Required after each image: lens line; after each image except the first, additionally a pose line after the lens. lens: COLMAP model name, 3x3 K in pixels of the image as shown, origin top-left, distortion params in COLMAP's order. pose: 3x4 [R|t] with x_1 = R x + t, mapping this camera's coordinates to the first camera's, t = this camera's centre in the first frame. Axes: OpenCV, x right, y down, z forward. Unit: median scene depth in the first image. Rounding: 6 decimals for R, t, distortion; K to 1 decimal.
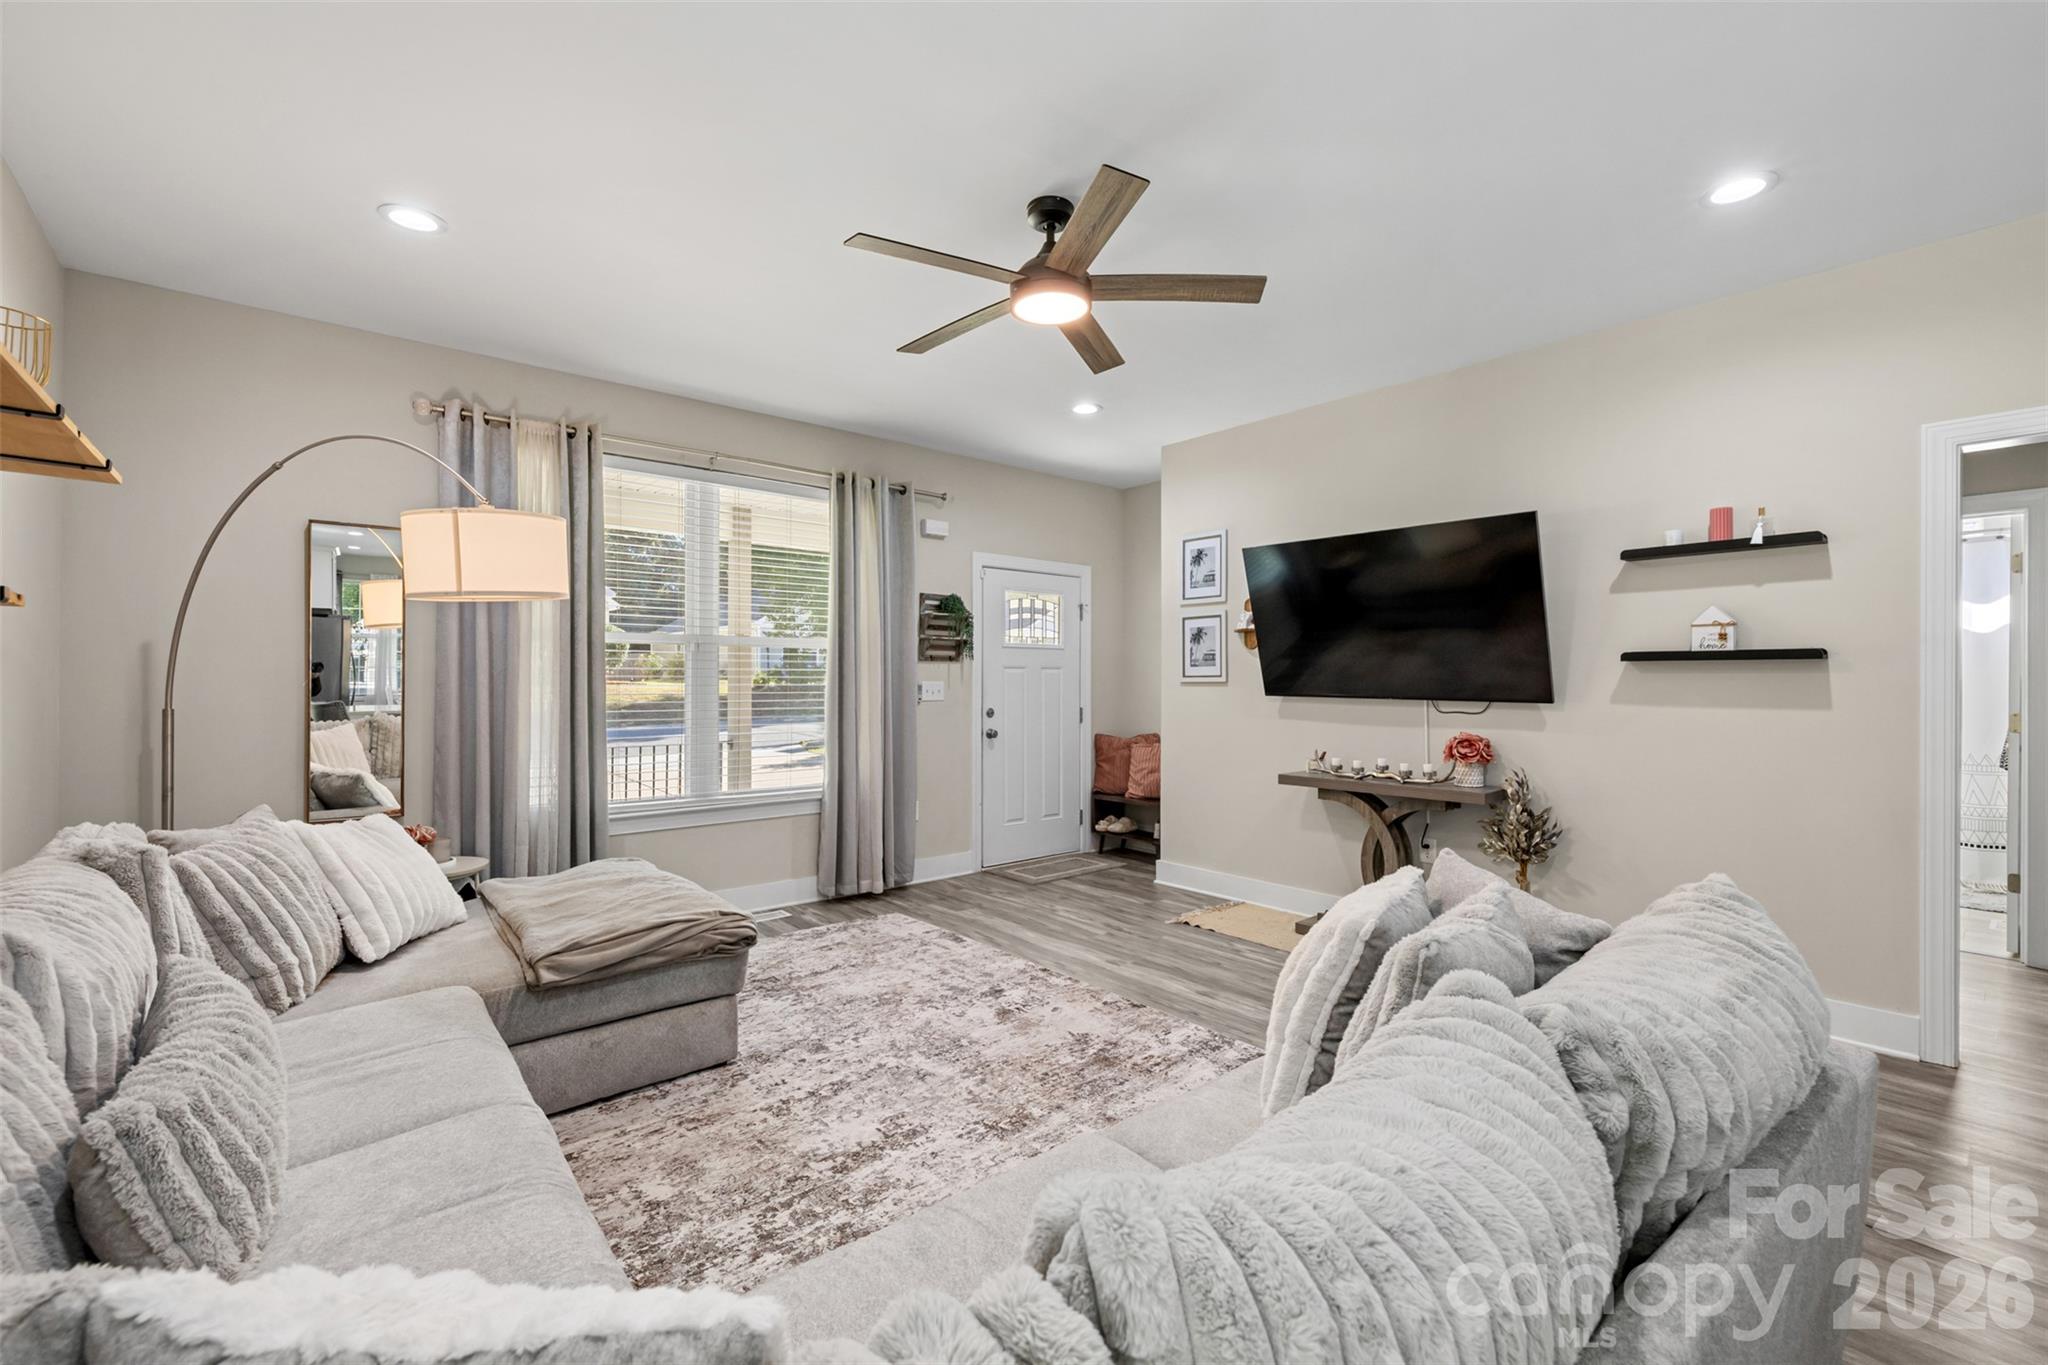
lens RADIAL K [[871.7, 0, 1024.0], [0, 871.7, 682.5], [0, 0, 1]] dist [0.001580, 0.000153]
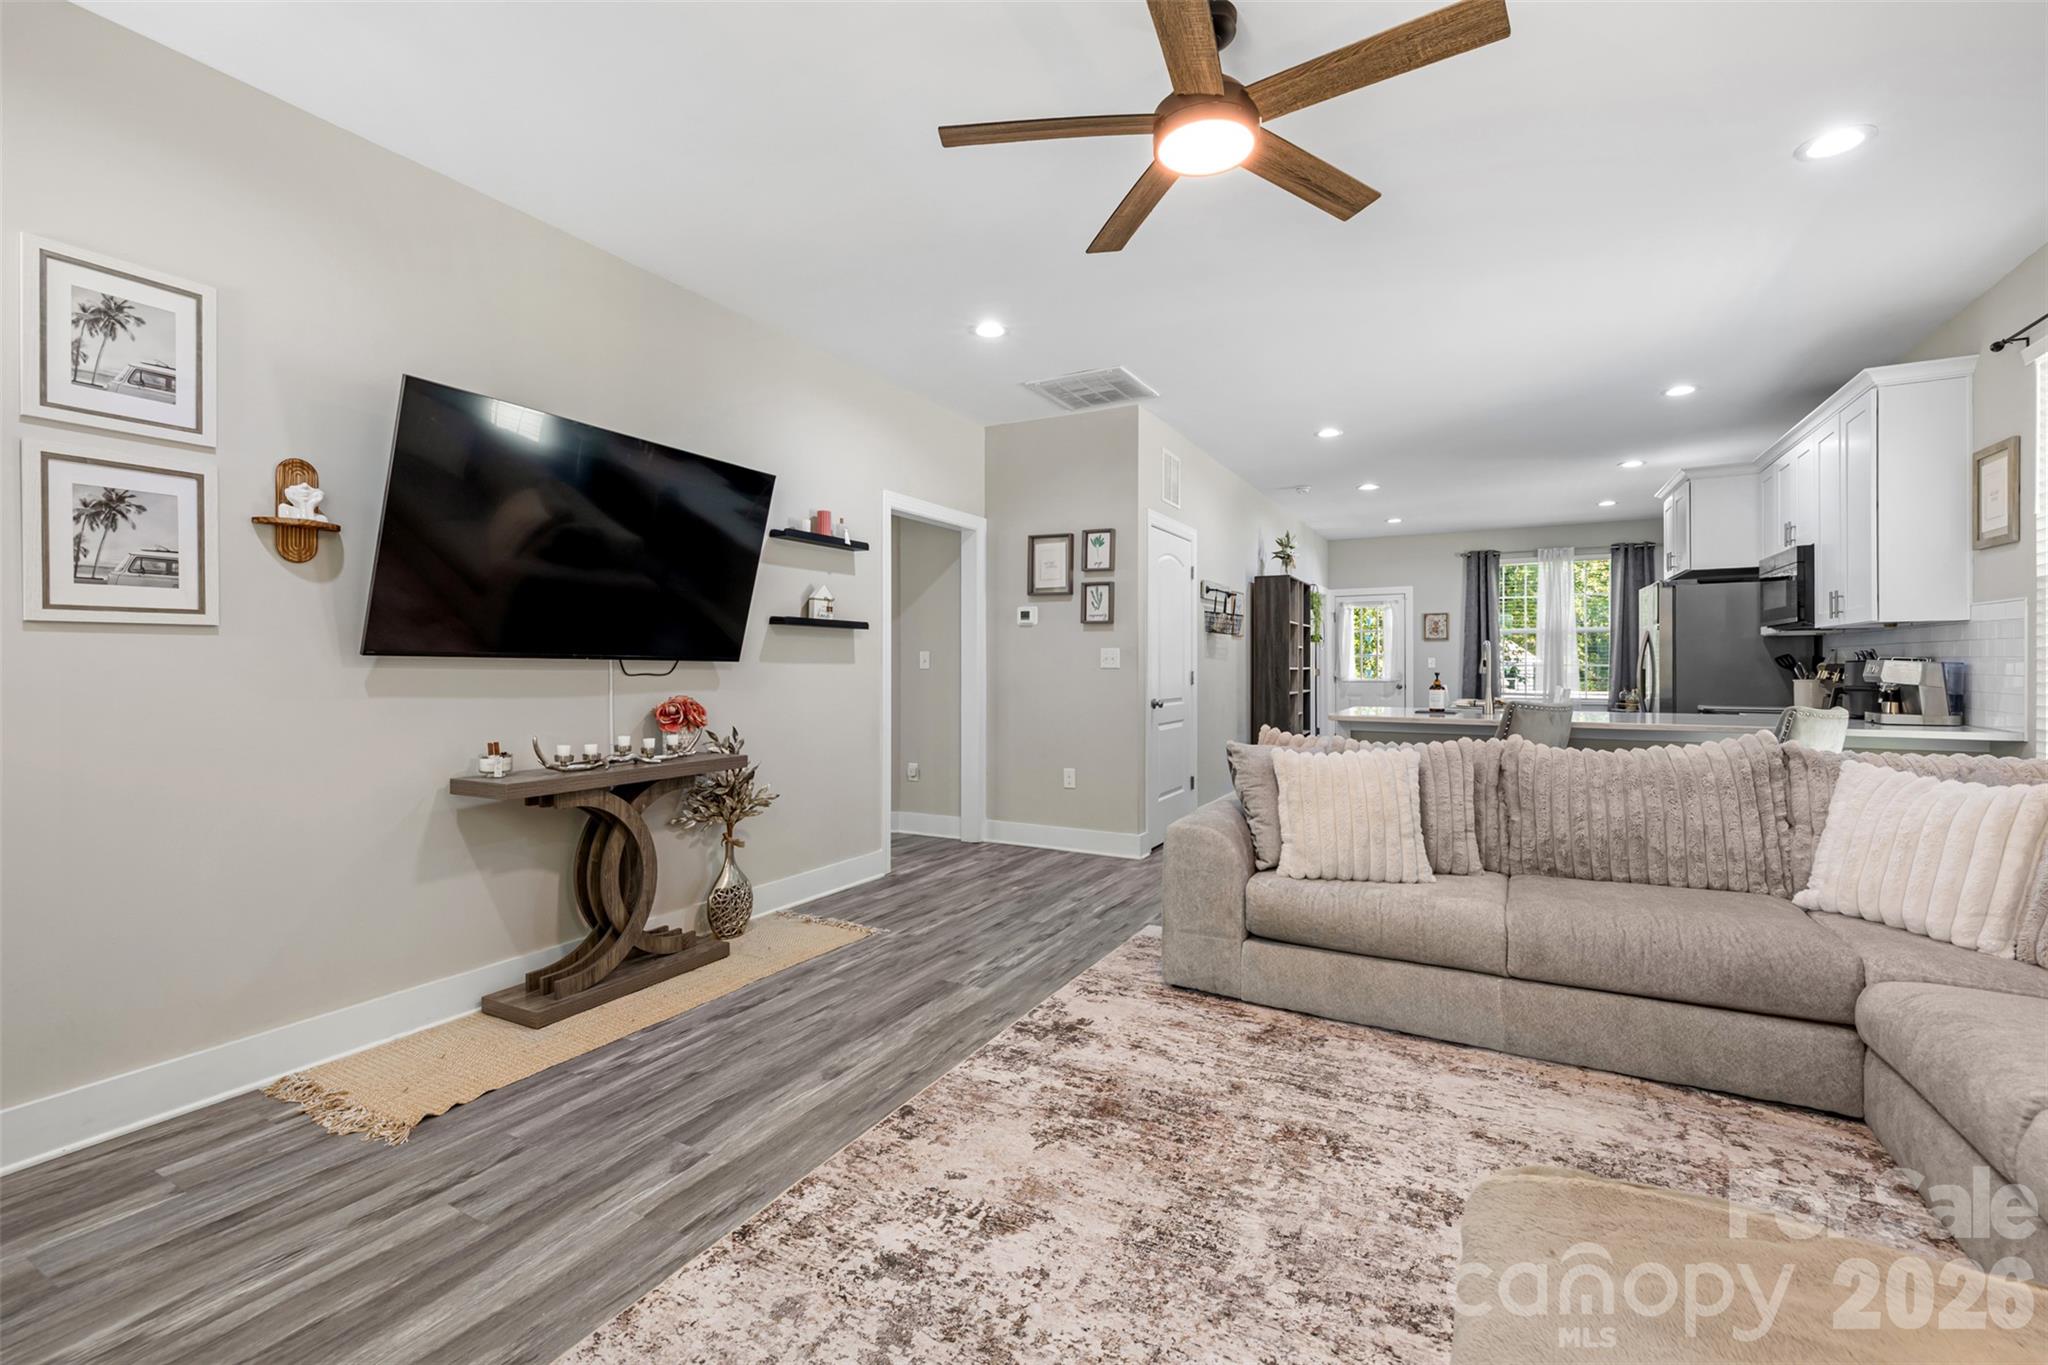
lens RADIAL K [[872.1, 0, 1031.5], [0, 872.1, 671.0], [0, 0, 1]] dist [0.001144, 0.000114]
pose [[-0.363798, -0.006653, 0.931454, -0.439074], [0.001057, 0.999971, 0.007556, 0.025630], [-0.931477, 0.003734, -0.363781, 0.970937]]
